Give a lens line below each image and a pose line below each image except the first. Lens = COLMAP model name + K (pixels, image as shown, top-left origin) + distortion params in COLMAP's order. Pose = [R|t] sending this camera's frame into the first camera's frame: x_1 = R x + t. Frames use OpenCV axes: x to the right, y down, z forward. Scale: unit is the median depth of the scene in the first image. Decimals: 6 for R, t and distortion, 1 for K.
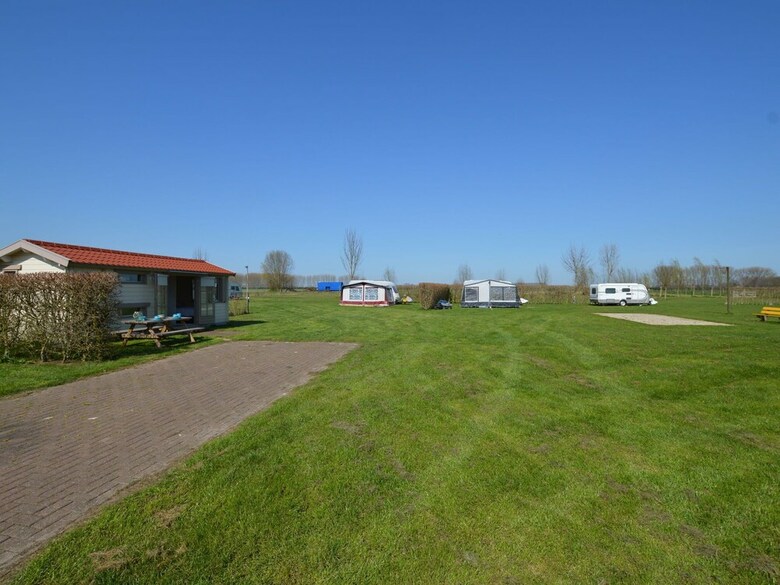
lens RADIAL K [[391.1, 0, 390.0], [0, 391.1, 292.5], [0, 0, 1]] dist [-0.031683, 0.000996]
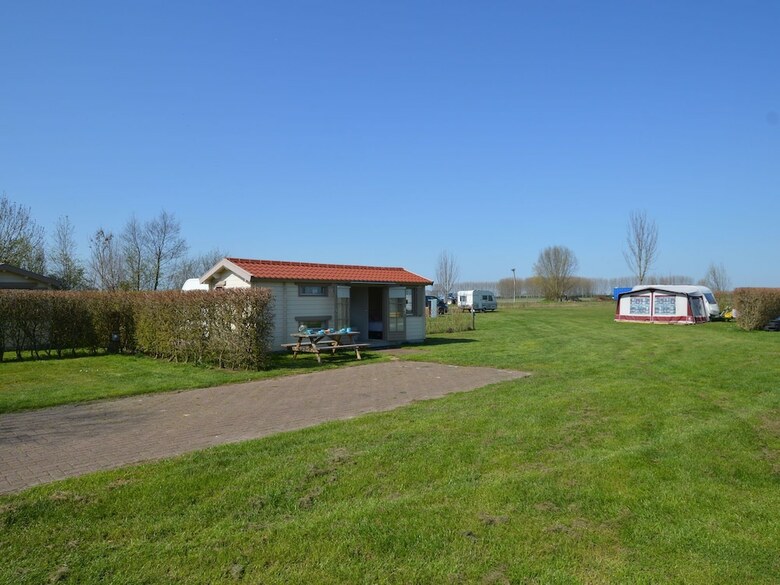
lens RADIAL K [[526.4, 0, 390.0], [0, 526.4, 292.5], [0, 0, 1]] dist [-0.025507, 0.001843]
pose [[0.818271, -0.014253, -0.574656, 0.202843], [0.003275, 0.999792, -0.020133, -0.003987], [0.574823, 0.014592, 0.818148, 0.011656]]
